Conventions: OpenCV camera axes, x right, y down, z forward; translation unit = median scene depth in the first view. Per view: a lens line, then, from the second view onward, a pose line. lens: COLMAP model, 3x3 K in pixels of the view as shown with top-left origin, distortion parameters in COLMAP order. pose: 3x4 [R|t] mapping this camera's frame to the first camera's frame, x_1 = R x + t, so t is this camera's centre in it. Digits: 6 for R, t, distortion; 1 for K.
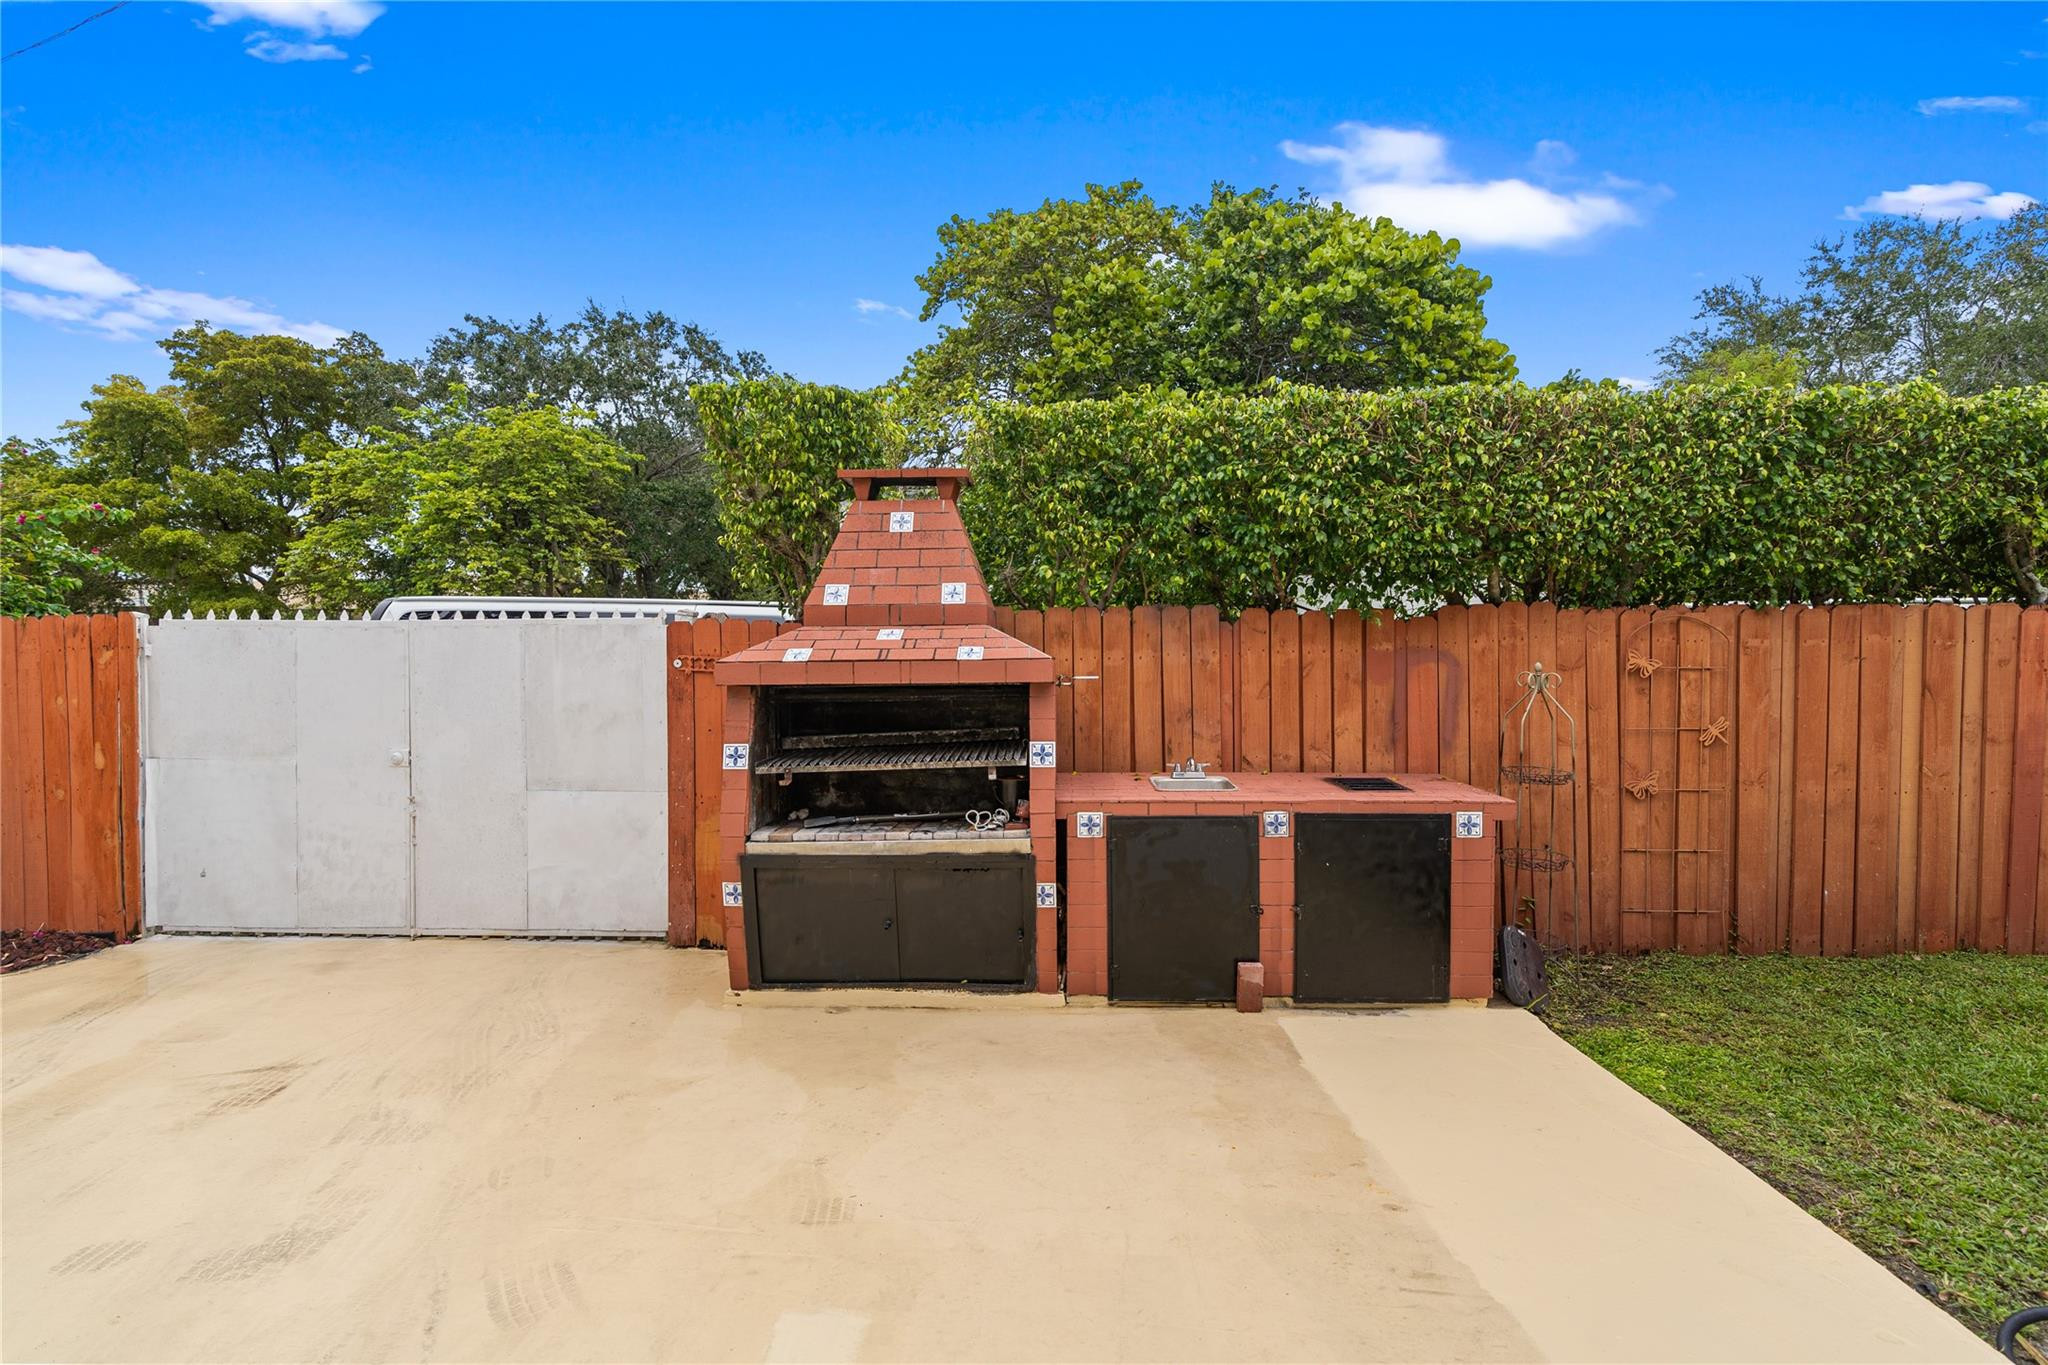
lens RADIAL K [[928.0, 0, 1020.2], [0, 928.0, 678.4], [0, 0, 1]] dist [-0.001914, 0.000276]
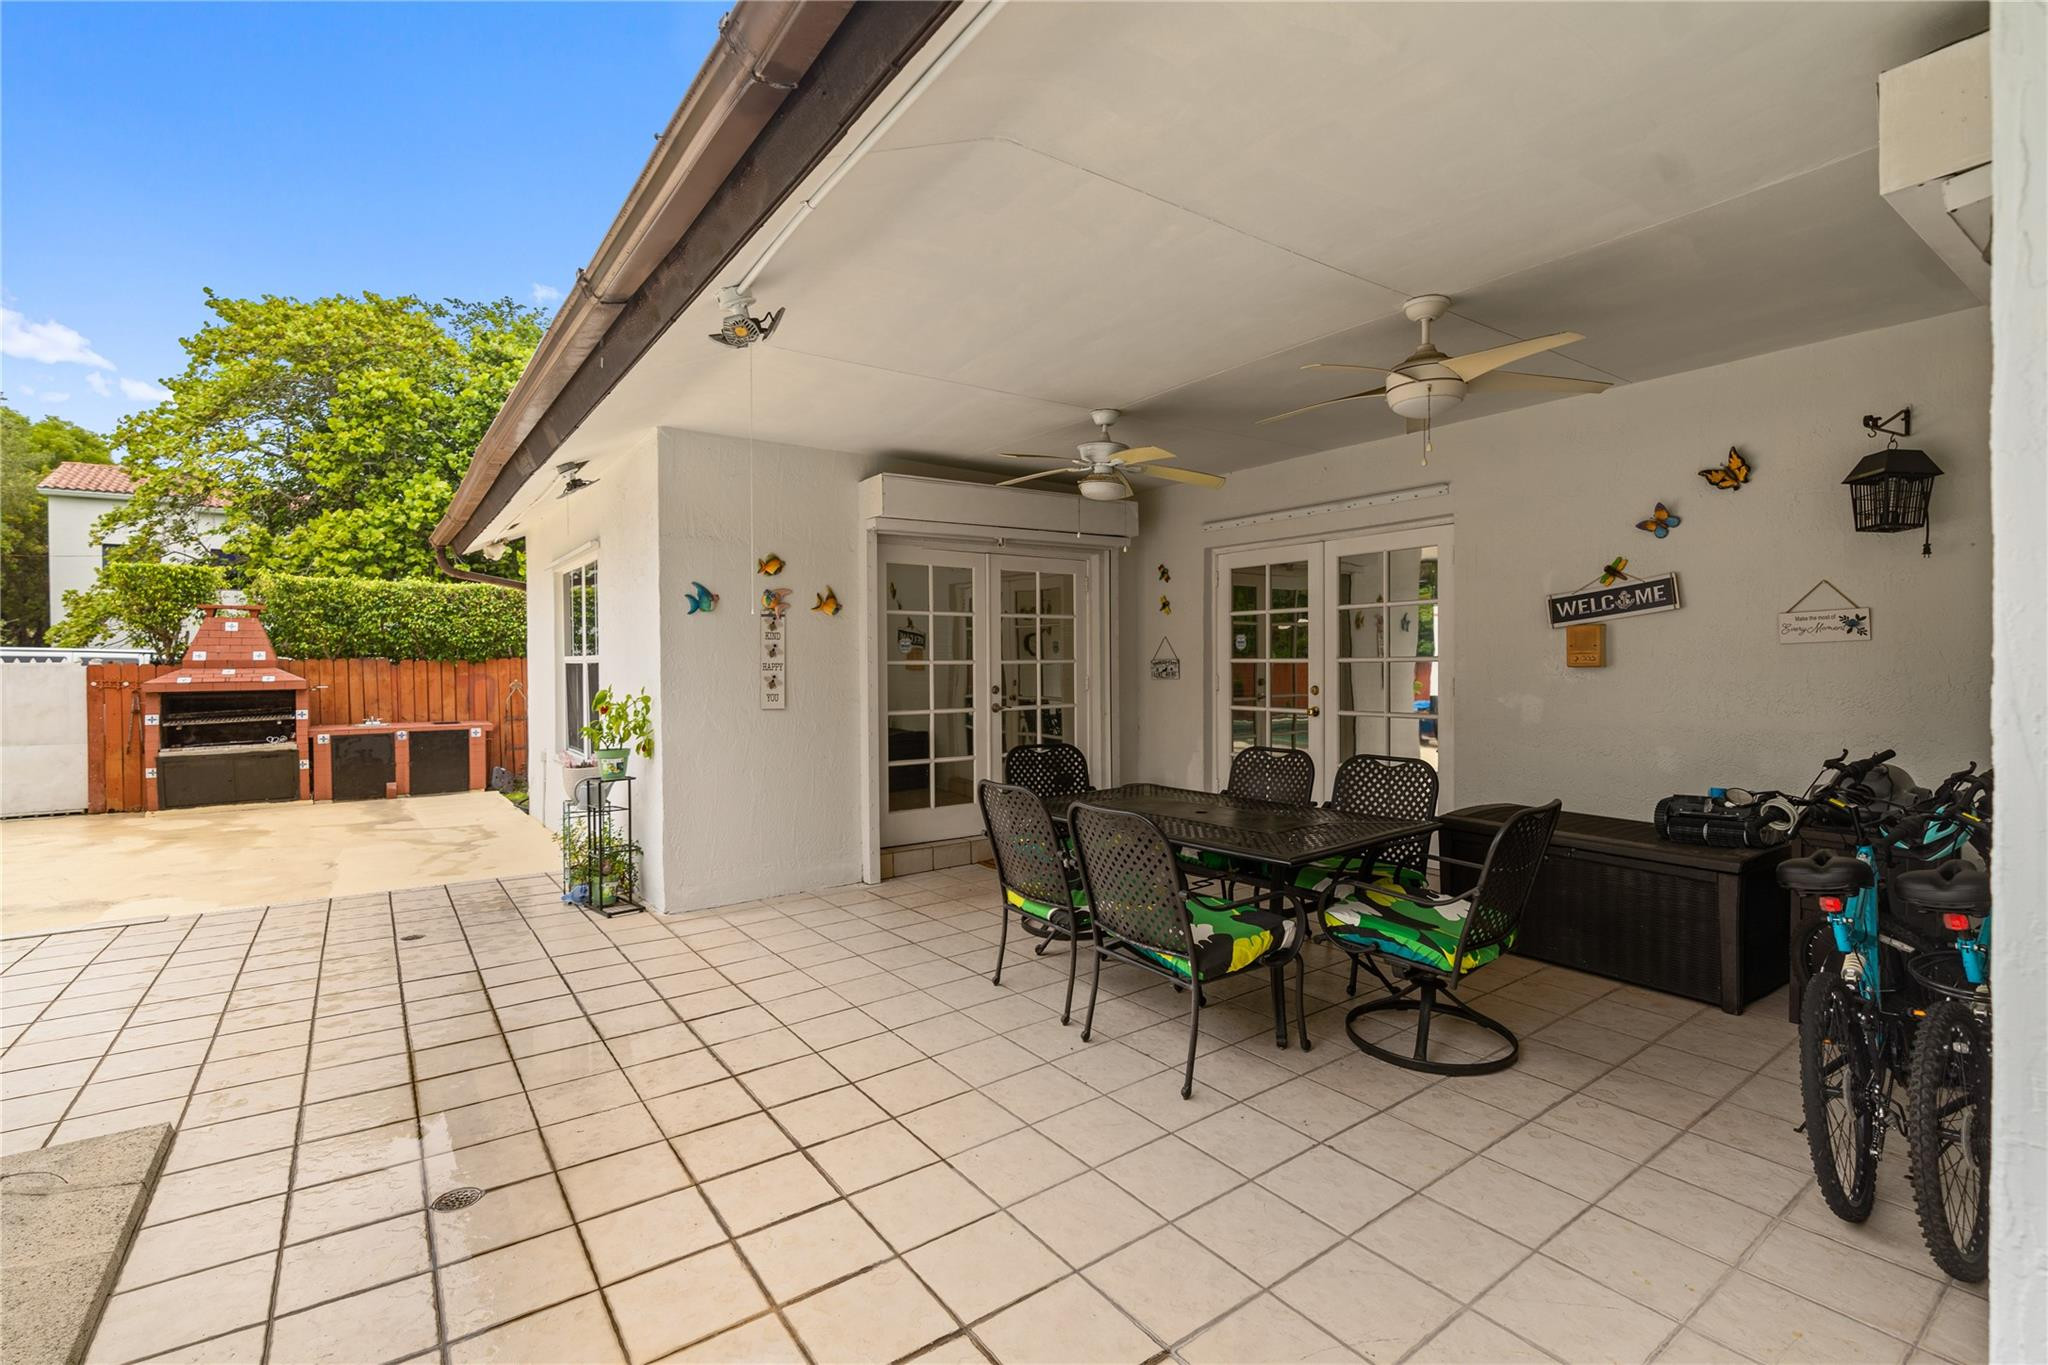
lens RADIAL K [[928.0, 0, 1020.7], [0, 928.0, 676.3], [0, 0, 1]] dist [-0.001914, 0.000276]
pose [[0.792705, -0.008941, 0.609540, 0.036935], [0.014527, 0.999886, -0.004226, 0.008947], [-0.609432, 0.012205, 0.792744, -2.379991]]
